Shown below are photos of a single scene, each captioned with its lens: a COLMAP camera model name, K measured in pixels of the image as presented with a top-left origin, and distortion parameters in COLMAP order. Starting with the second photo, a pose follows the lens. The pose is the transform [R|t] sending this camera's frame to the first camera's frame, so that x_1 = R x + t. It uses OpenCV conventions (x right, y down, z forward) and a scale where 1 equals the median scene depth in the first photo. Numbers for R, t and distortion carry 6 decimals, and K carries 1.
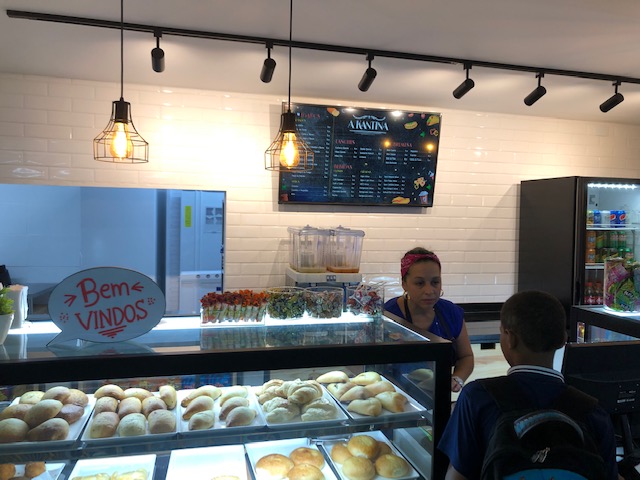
lens RADIAL K [[533.2, 0, 320.0], [0, 533.2, 240.0], [0, 0, 1]] dist [0.013004, 0.001030]
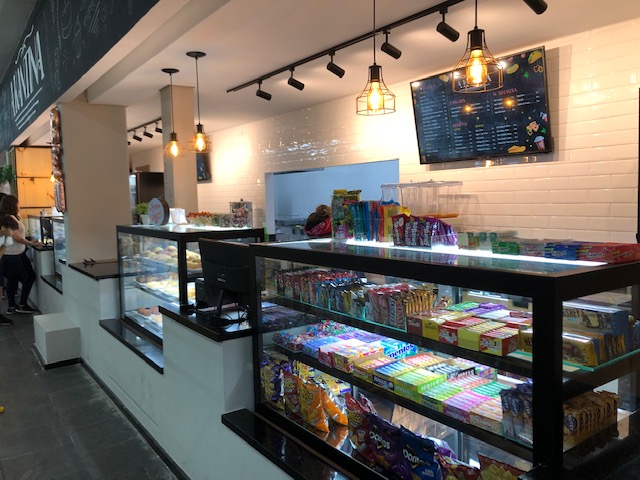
lens RADIAL K [[533.2, 0, 320.0], [0, 533.2, 240.0], [0, 0, 1]] dist [0.013004, 0.001030]
pose [[0.337605, 0.053206, -0.939783, 0.958240], [-0.011772, 0.998562, 0.052305, 0.042976], [0.941214, -0.006595, 0.337746, 0.349085]]
